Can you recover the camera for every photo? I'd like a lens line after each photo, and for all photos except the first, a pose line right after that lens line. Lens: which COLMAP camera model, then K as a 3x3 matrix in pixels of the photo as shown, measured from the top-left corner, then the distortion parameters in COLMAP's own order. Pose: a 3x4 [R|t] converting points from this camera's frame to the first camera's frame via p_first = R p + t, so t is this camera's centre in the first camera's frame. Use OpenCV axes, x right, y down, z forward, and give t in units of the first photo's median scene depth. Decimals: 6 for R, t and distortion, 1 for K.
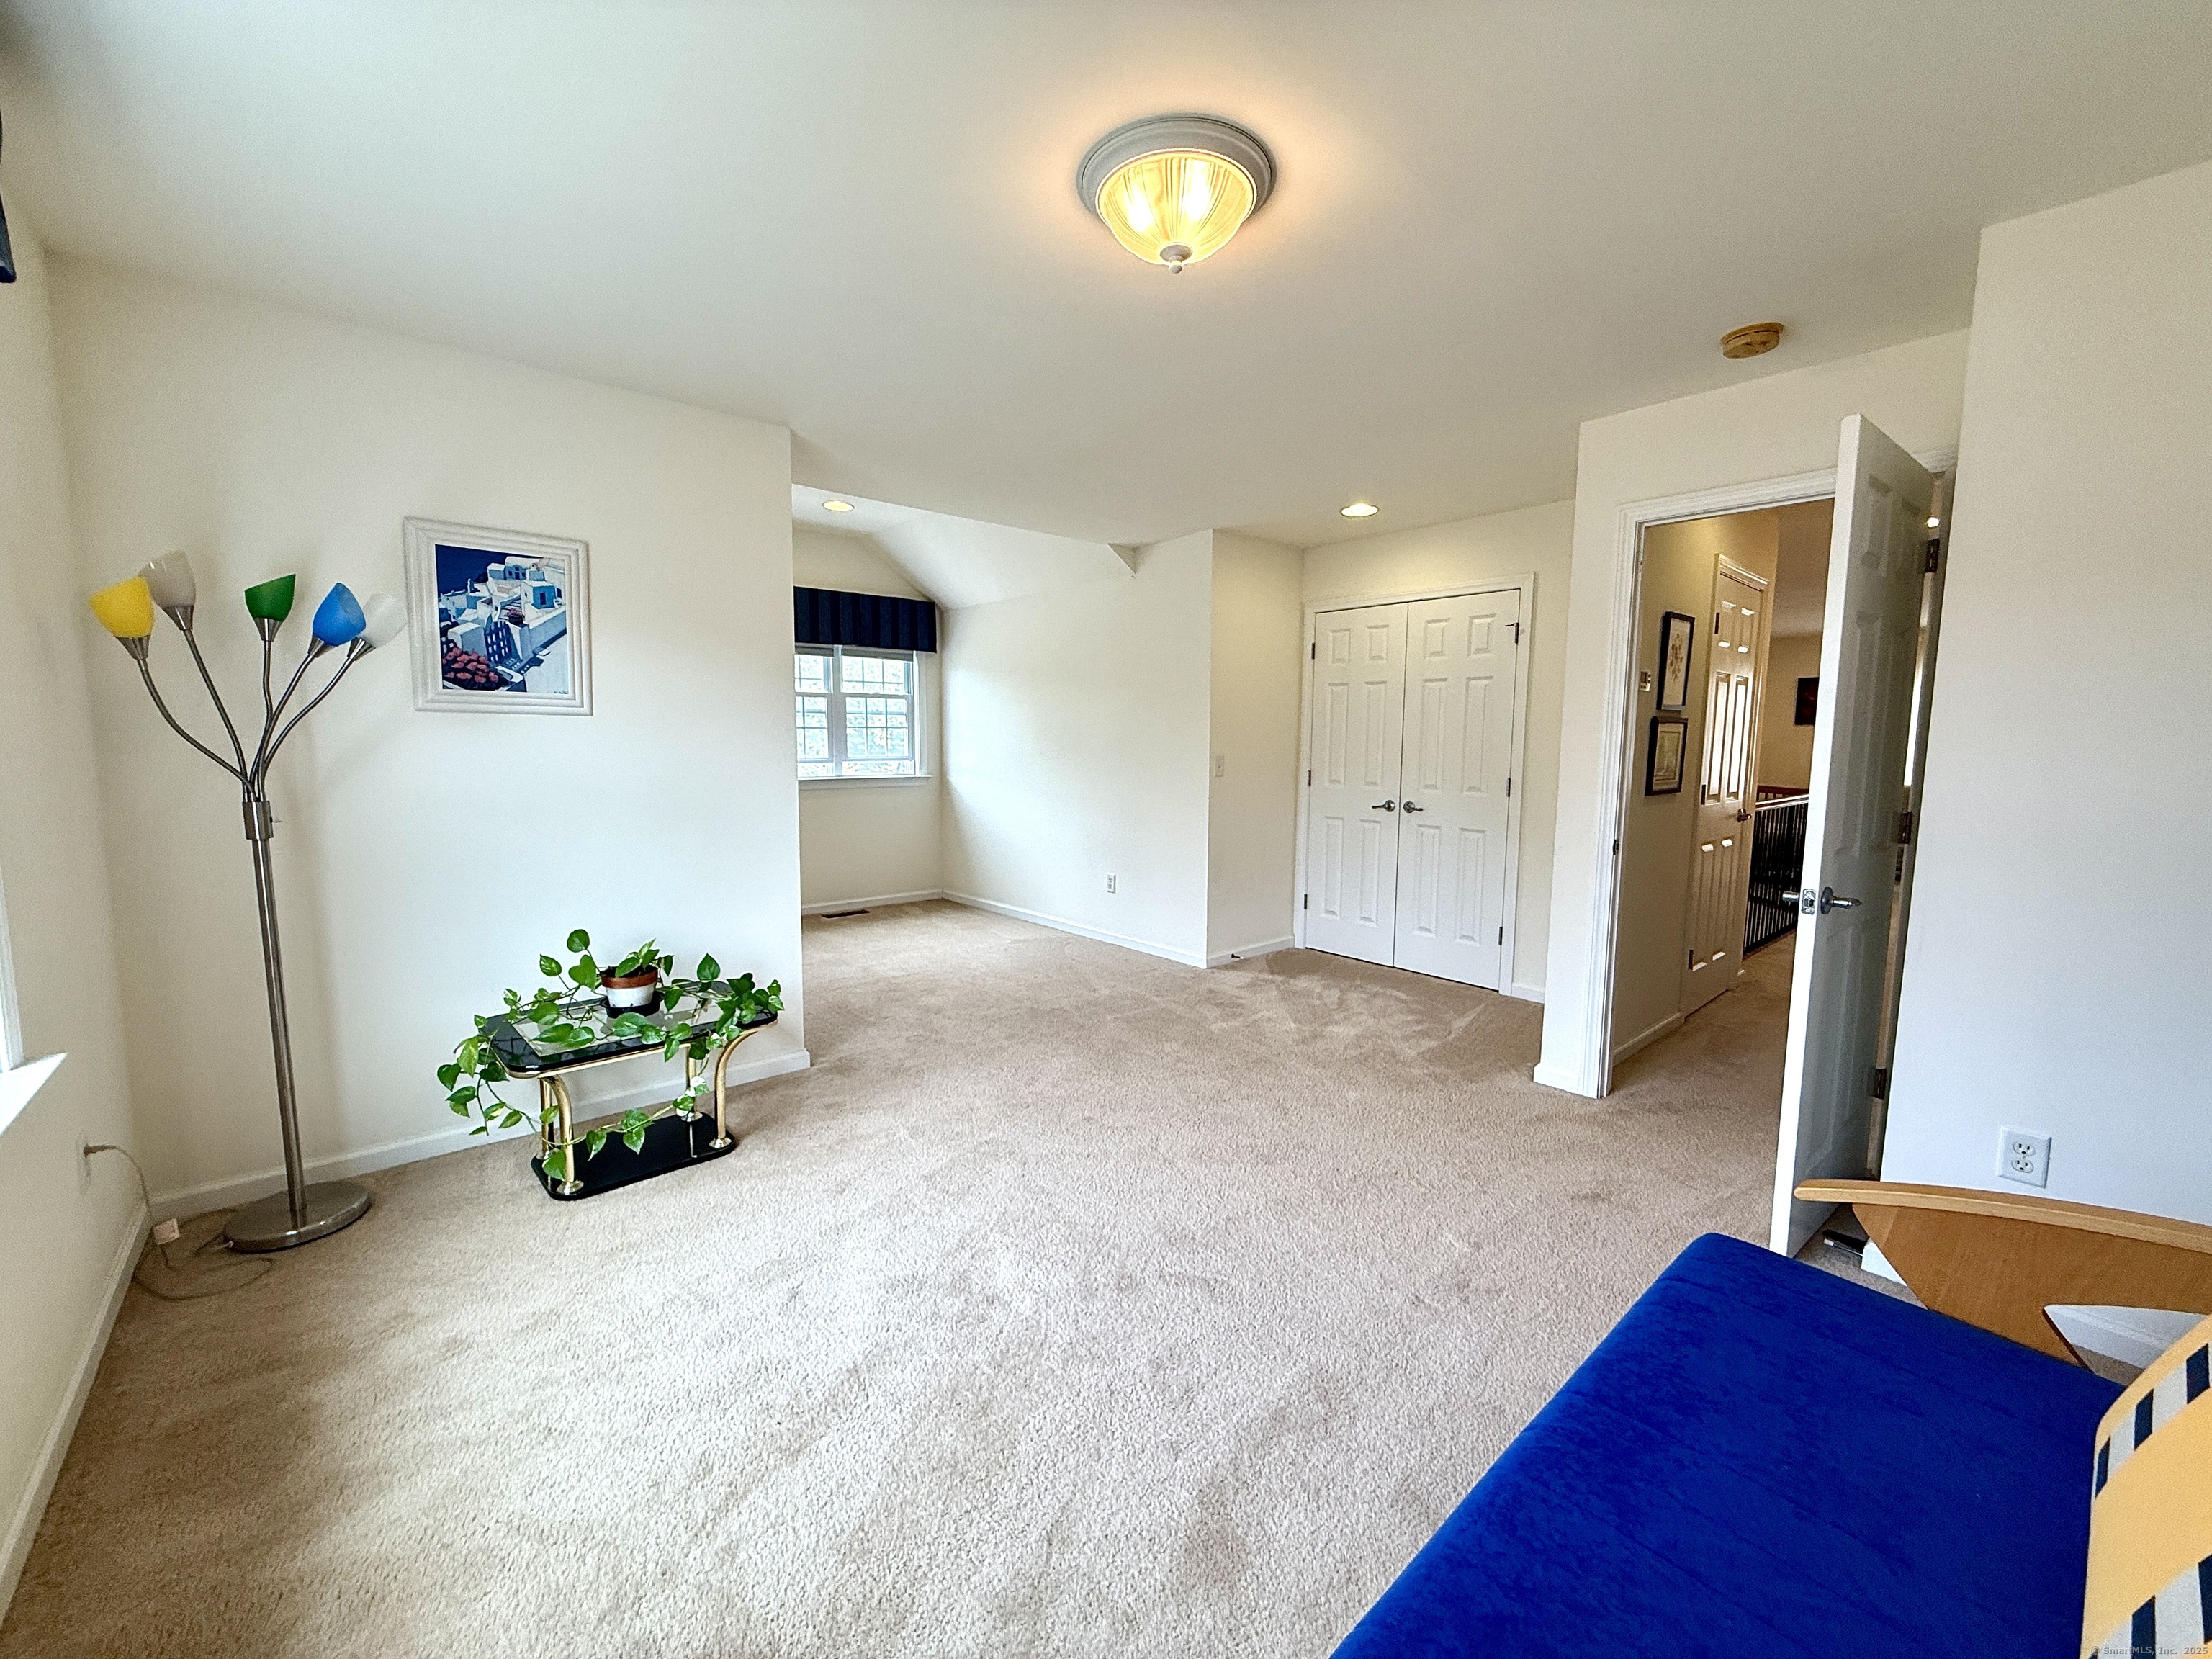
lens RADIAL K [[881.8, 0, 1099.7], [0, 881.8, 828.0], [0, 0, 1]] dist [-0.001439, 0.000971]
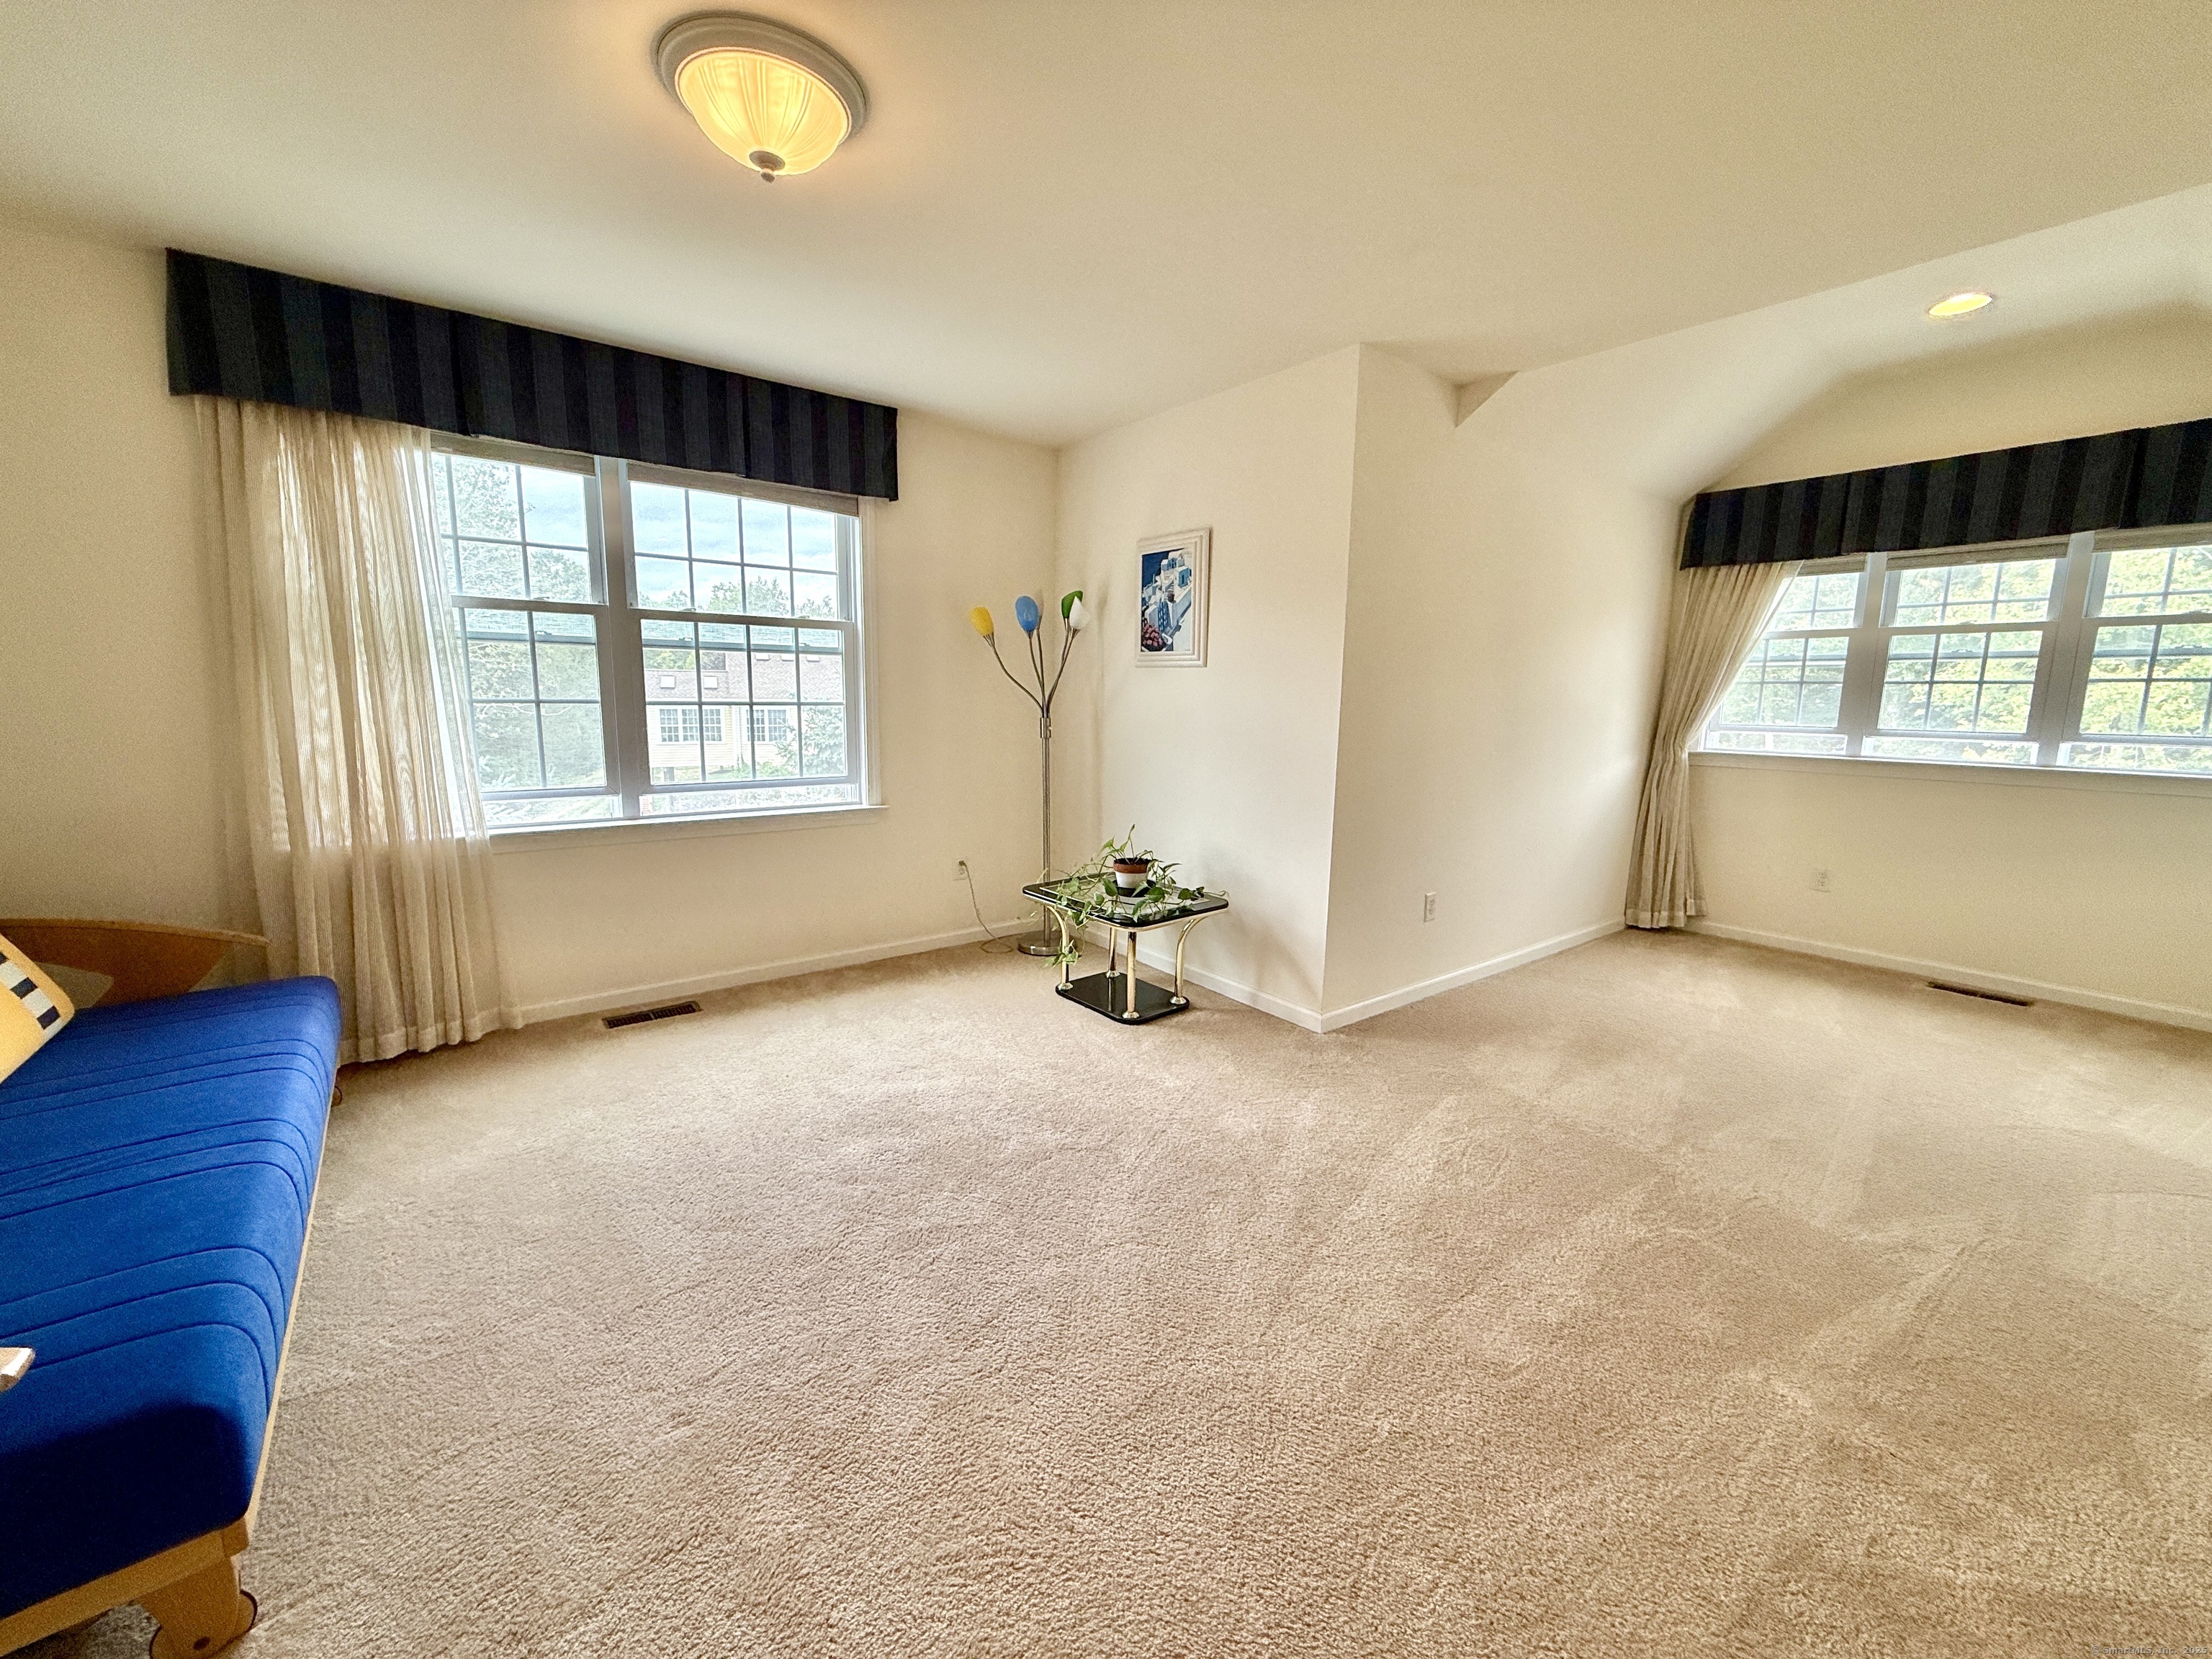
lens RADIAL K [[881.8, 0, 1098.3], [0, 881.8, 825.5], [0, 0, 1]] dist [-0.001439, 0.000971]
pose [[-0.043166, 0.150039, -0.987737, 0.758030], [-0.118917, 0.980859, 0.154191, -0.087917], [0.991965, 0.124115, -0.024498, 0.969713]]
